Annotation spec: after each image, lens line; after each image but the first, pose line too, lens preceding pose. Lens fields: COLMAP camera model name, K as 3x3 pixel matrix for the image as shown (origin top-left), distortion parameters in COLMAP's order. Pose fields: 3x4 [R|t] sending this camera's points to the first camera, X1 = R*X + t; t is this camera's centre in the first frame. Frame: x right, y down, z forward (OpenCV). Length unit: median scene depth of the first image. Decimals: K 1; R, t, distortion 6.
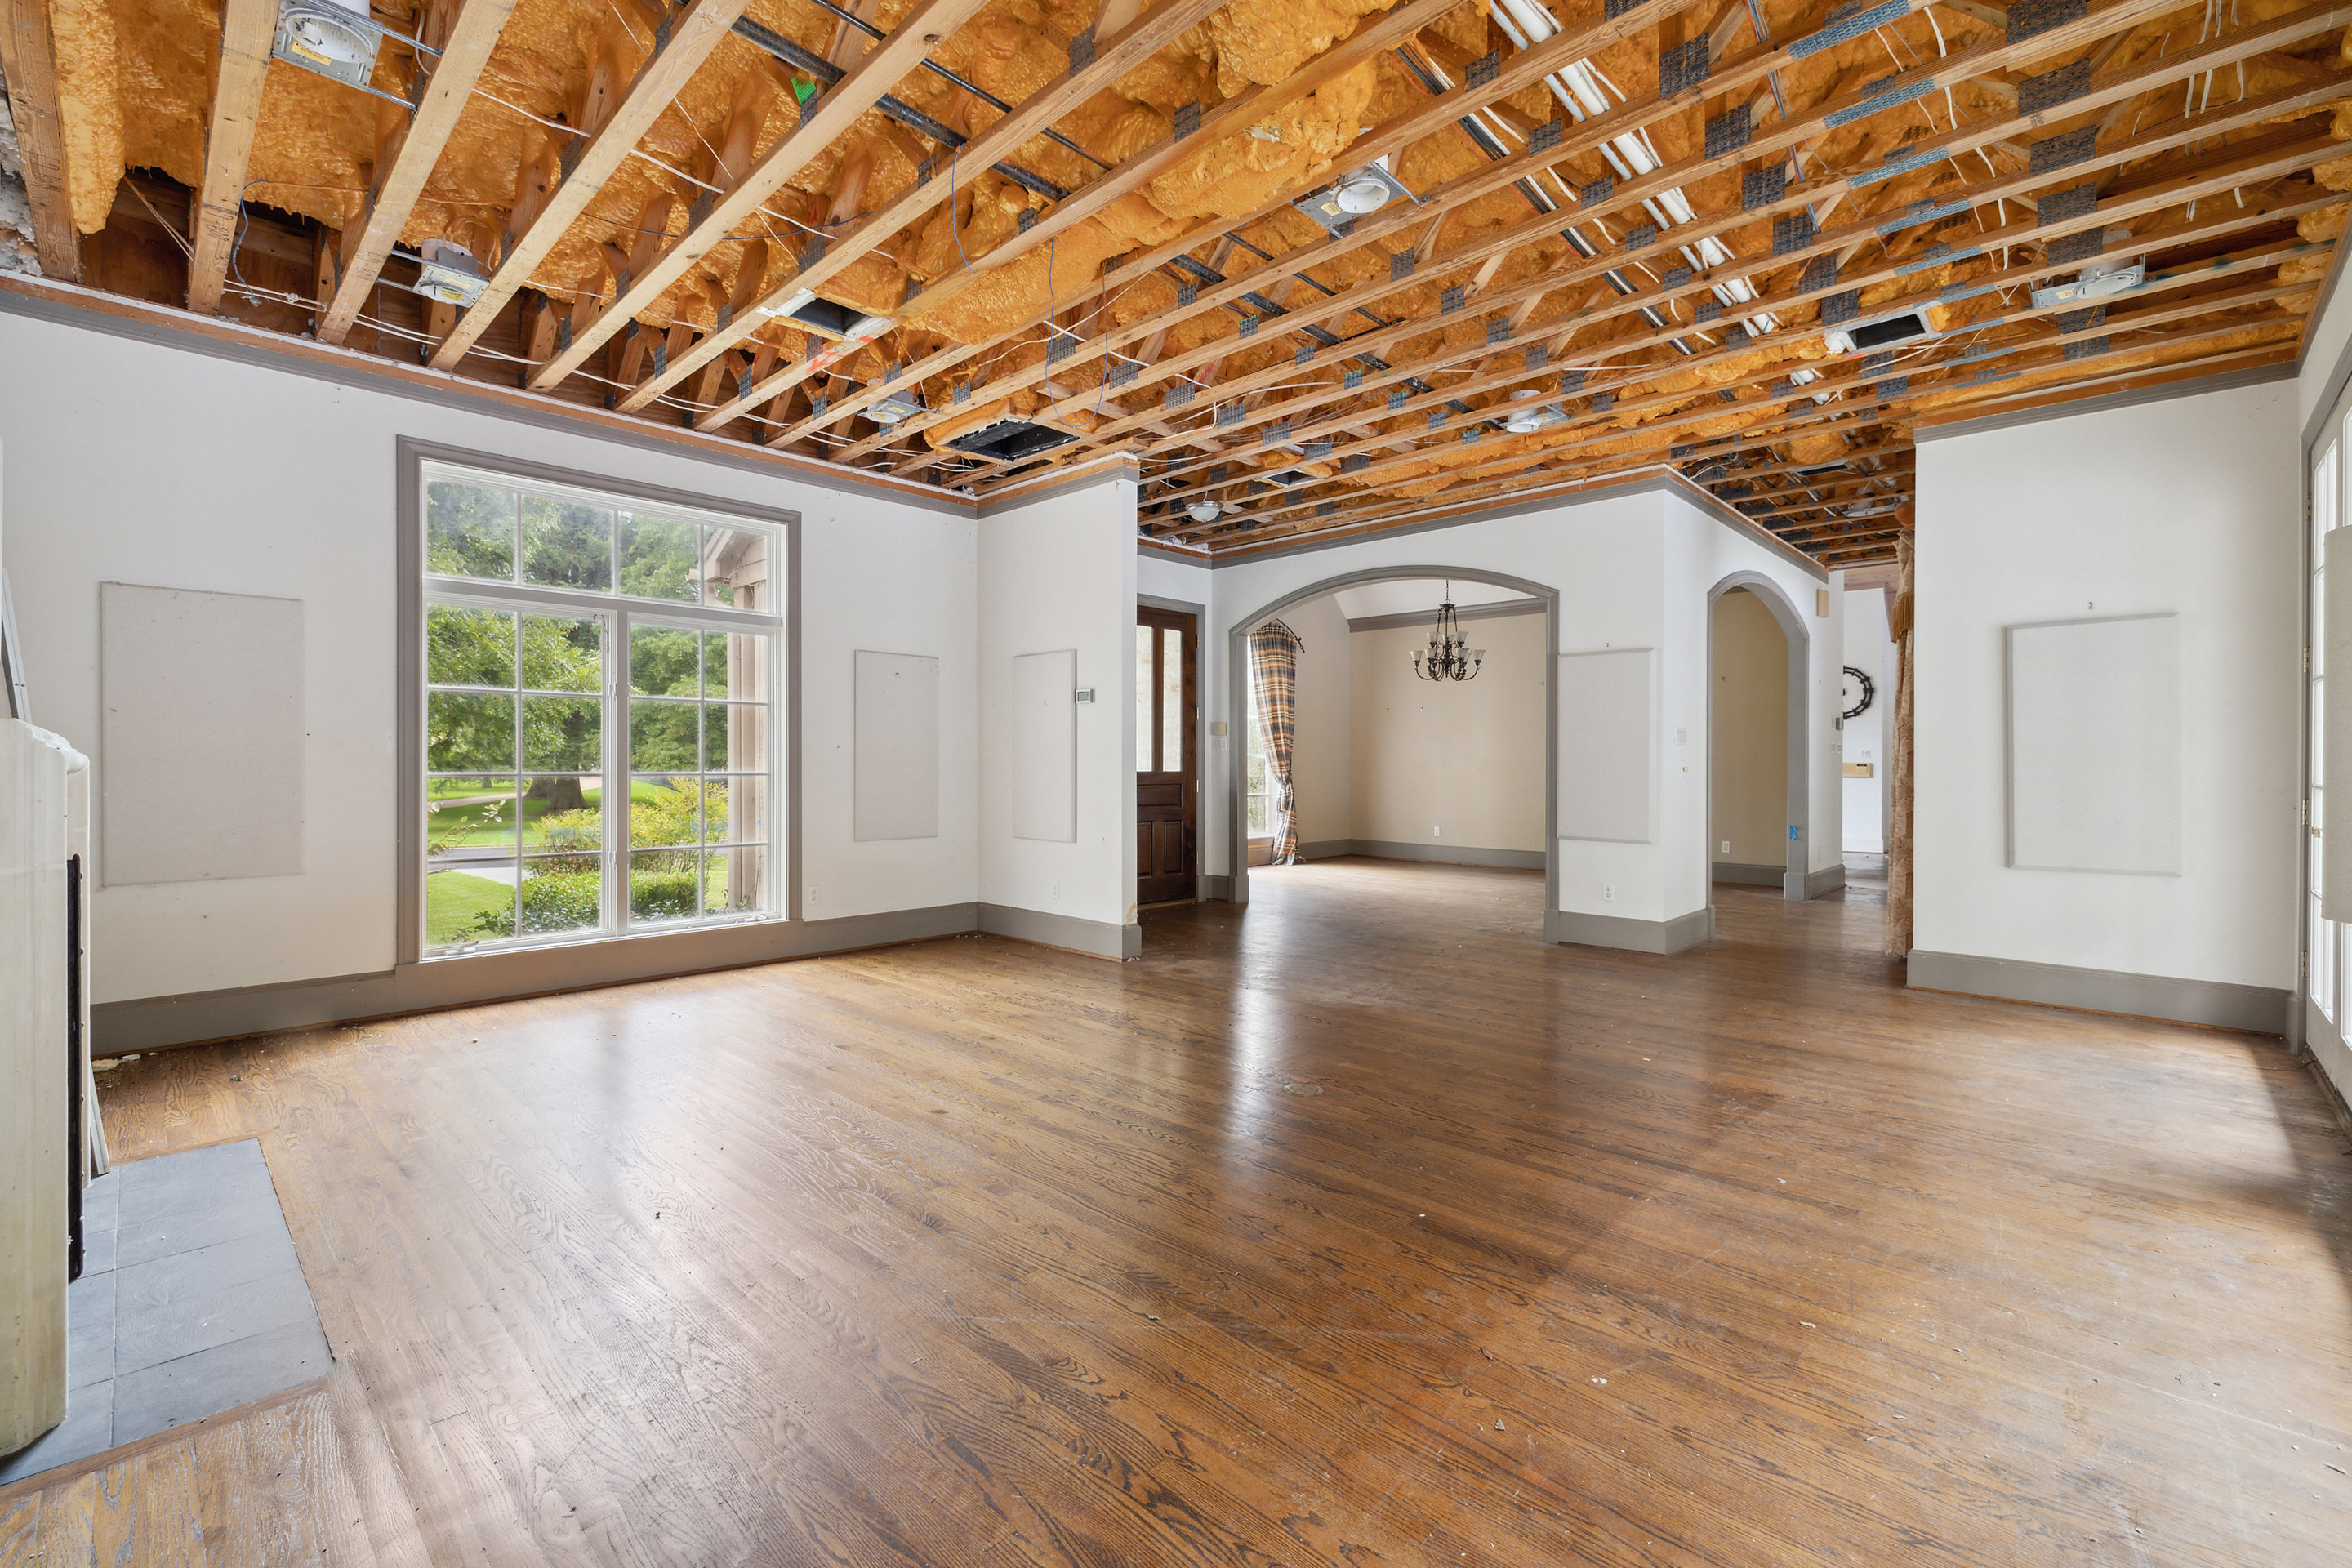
lens RADIAL K [[1025.6, 0, 1158.7], [0, 1025.6, 773.8], [0, 0, 1]] dist [-0.002576, -0.000018]
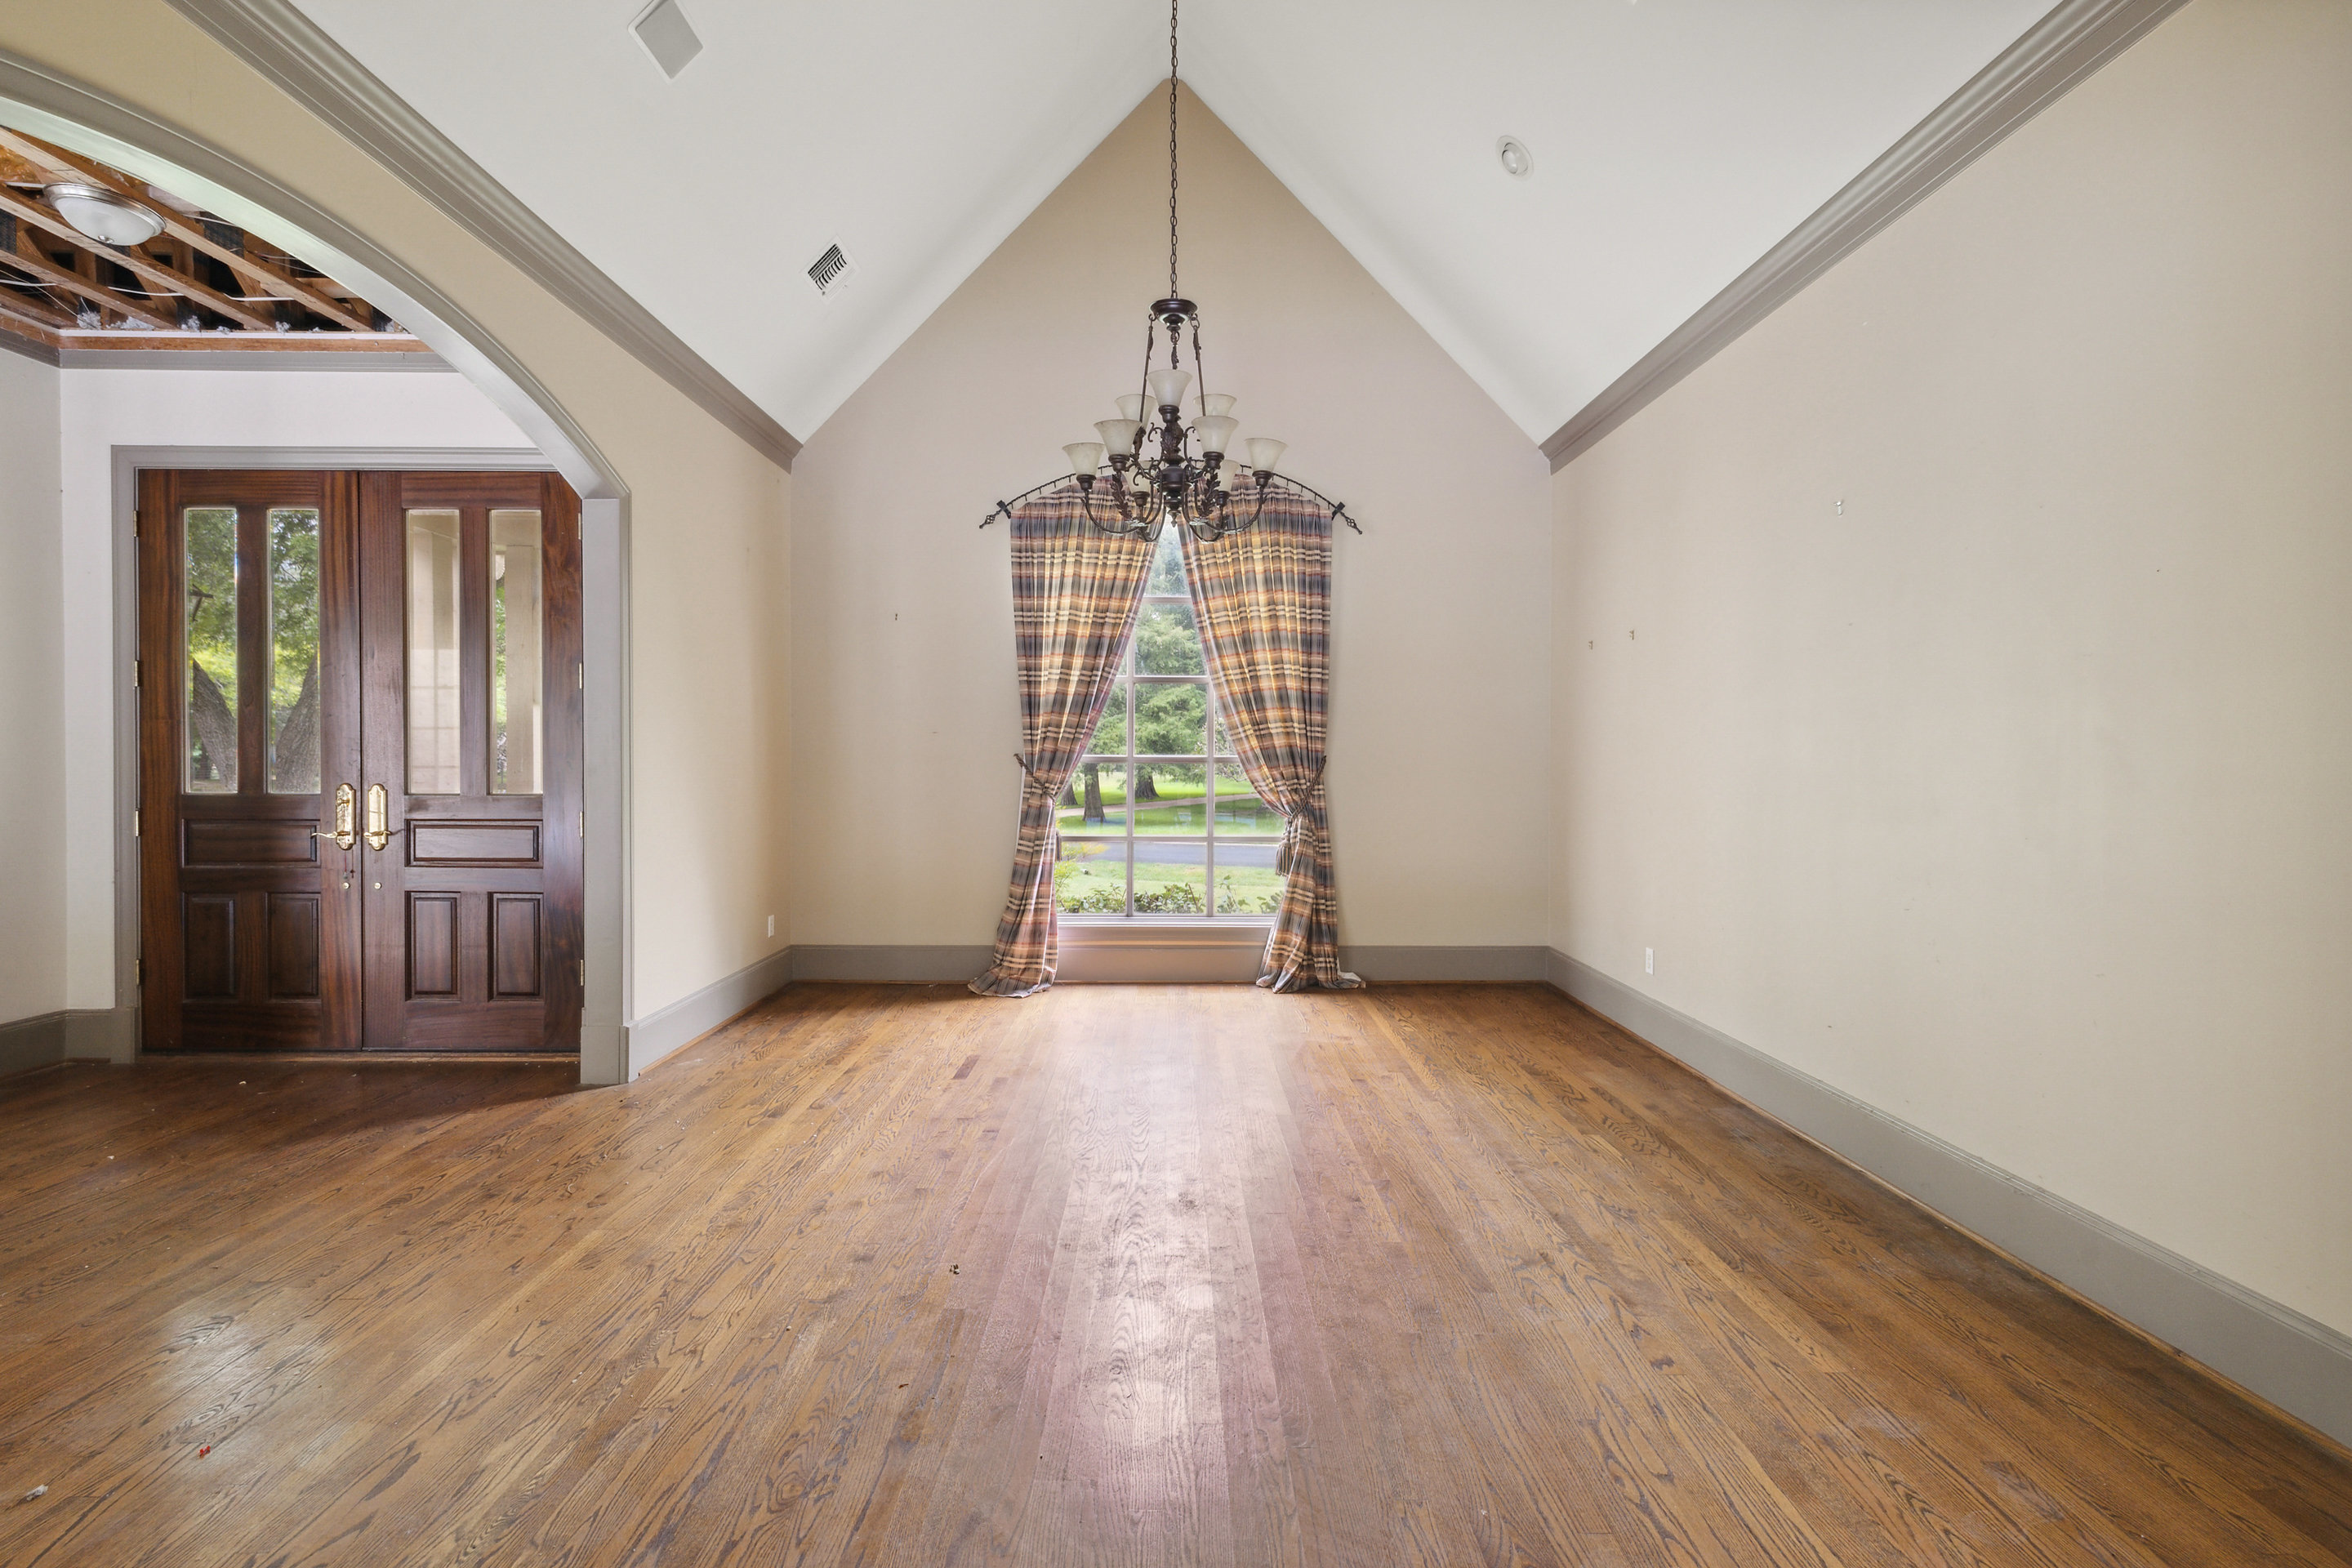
lens RADIAL K [[1025.6, 0, 1174.5], [0, 1025.6, 773.4], [0, 0, 1]] dist [-0.002576, -0.000018]
pose [[0.695469, 0.009070, -0.718498, 0.431322], [-0.008187, 0.999955, 0.004698, -0.012568], [0.718509, 0.002615, 0.695513, 0.642141]]
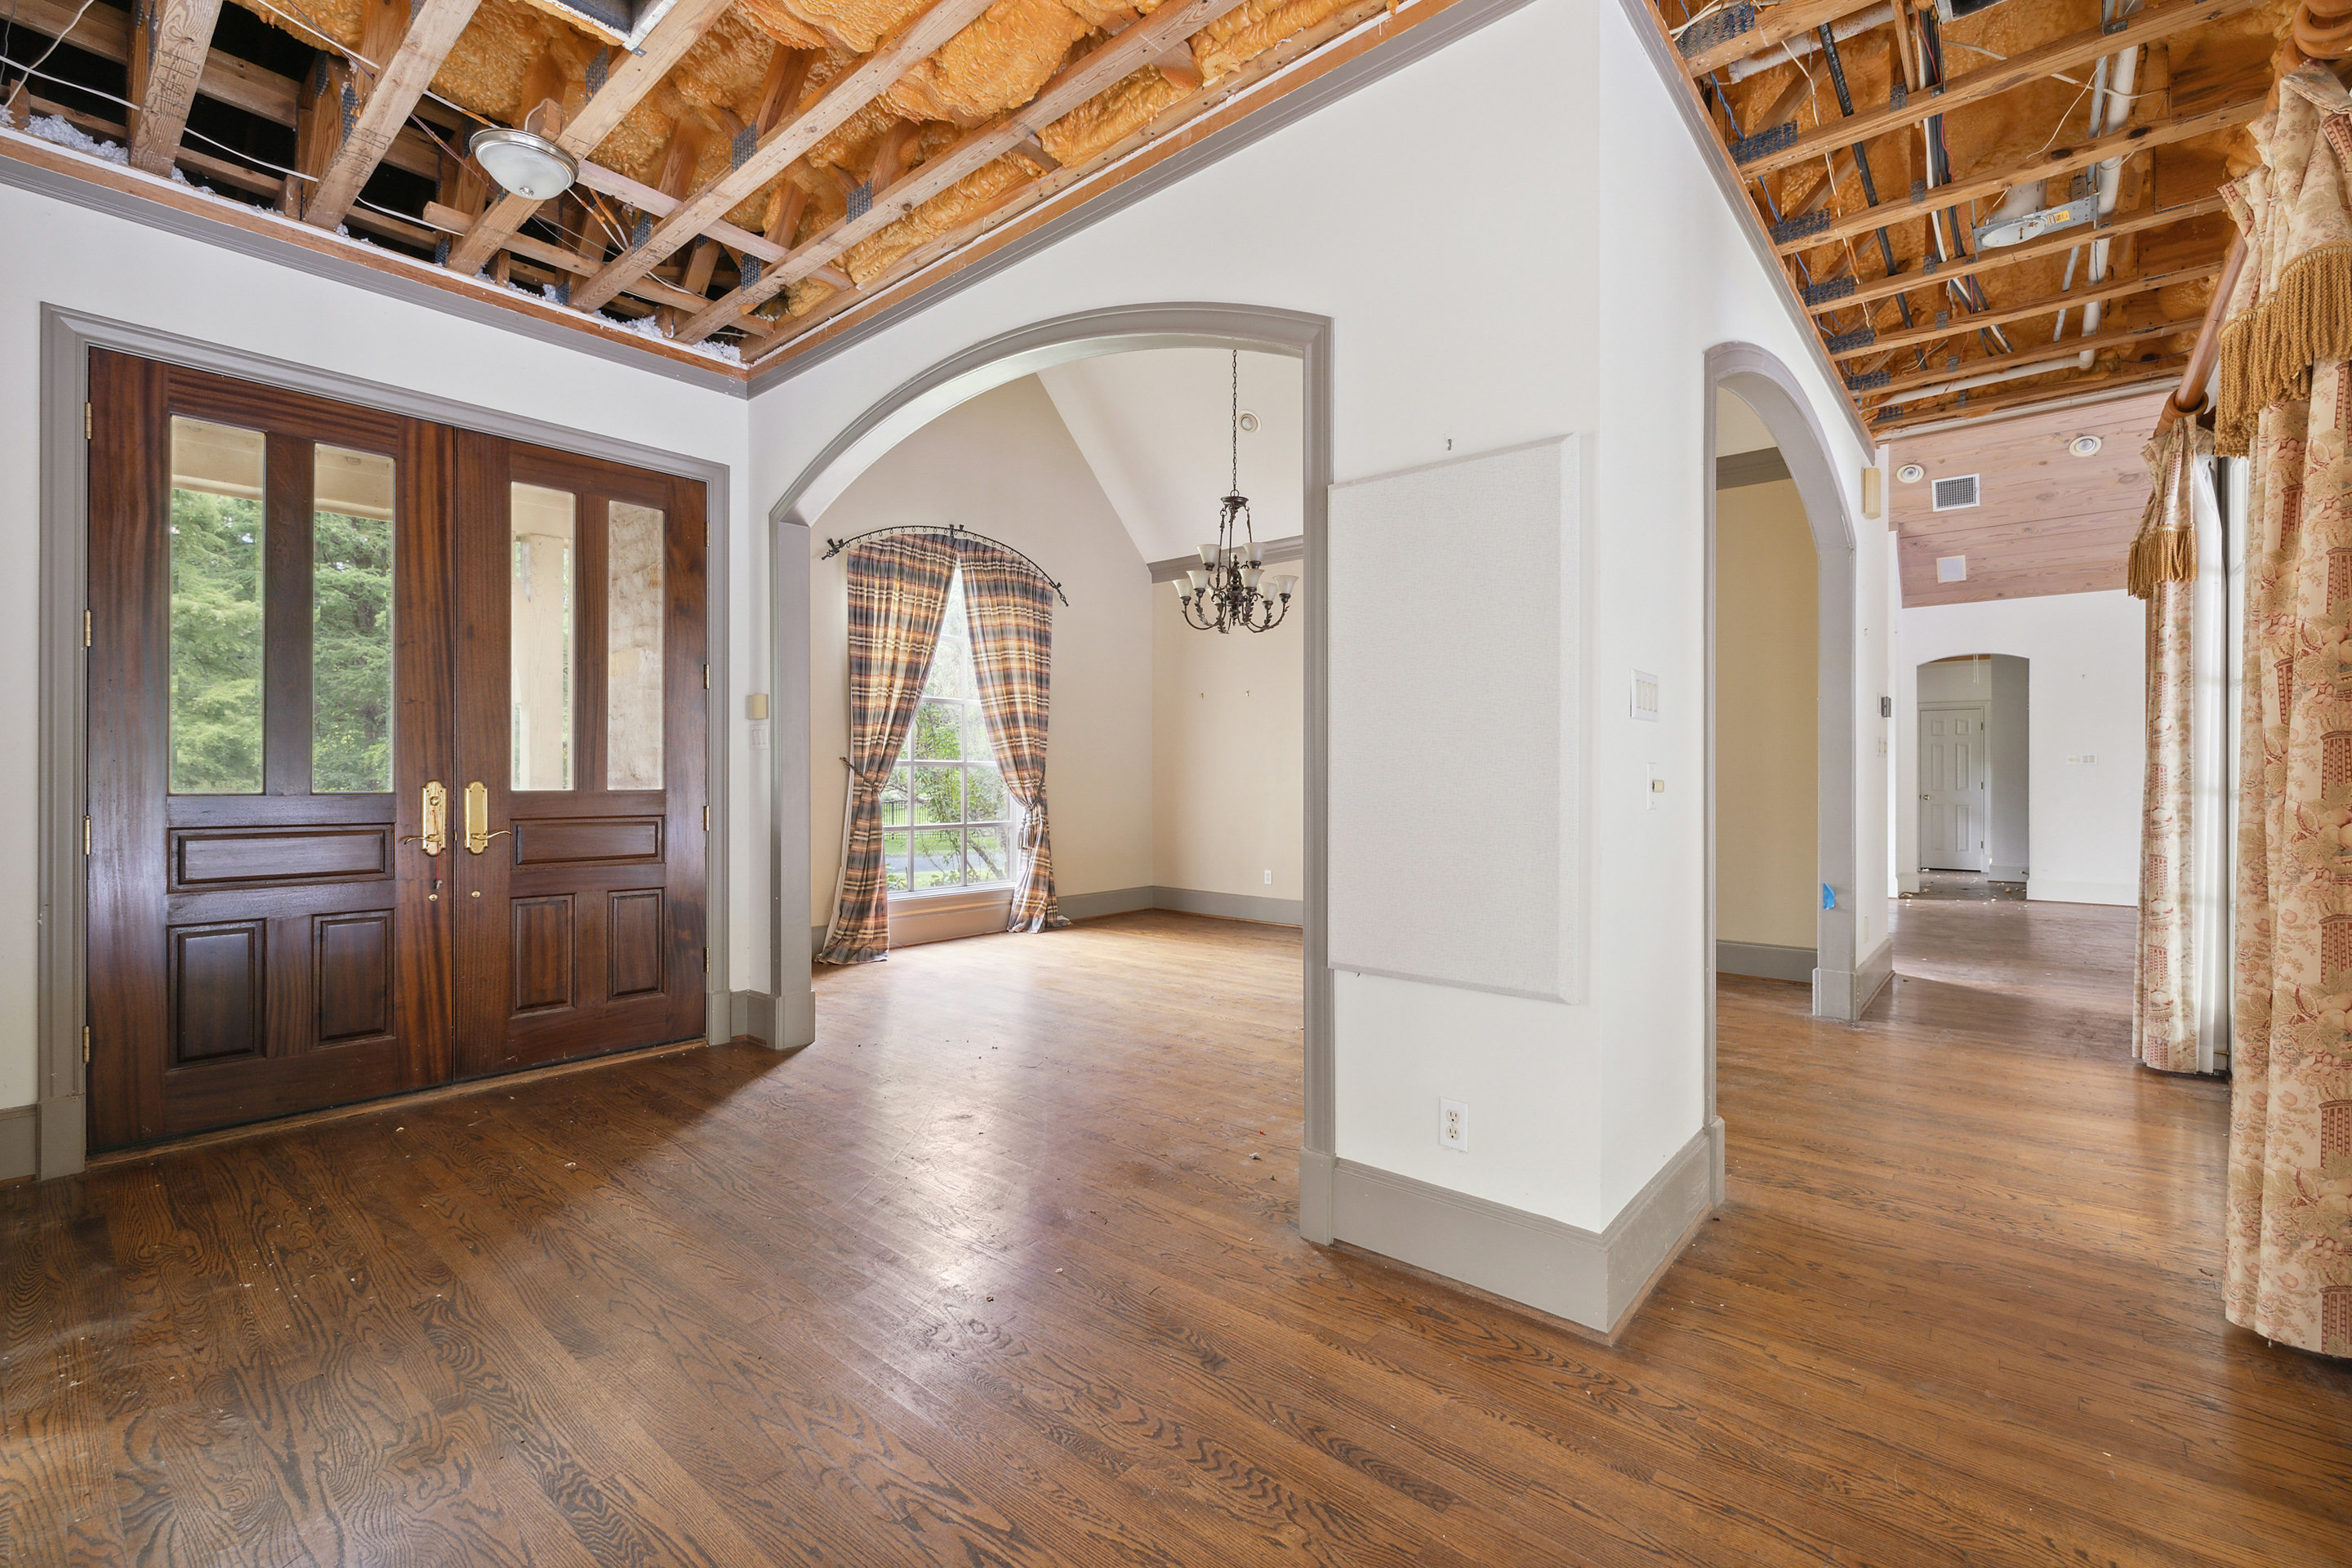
lens RADIAL K [[1025.6, 0, 1161.6], [0, 1025.6, 779.3], [0, 0, 1]] dist [-0.002576, -0.000018]
pose [[0.998706, -0.002065, 0.050816, 0.175373], [0.002512, 0.999959, -0.008735, -0.001630], [-0.050796, 0.008851, 0.998670, 0.354905]]
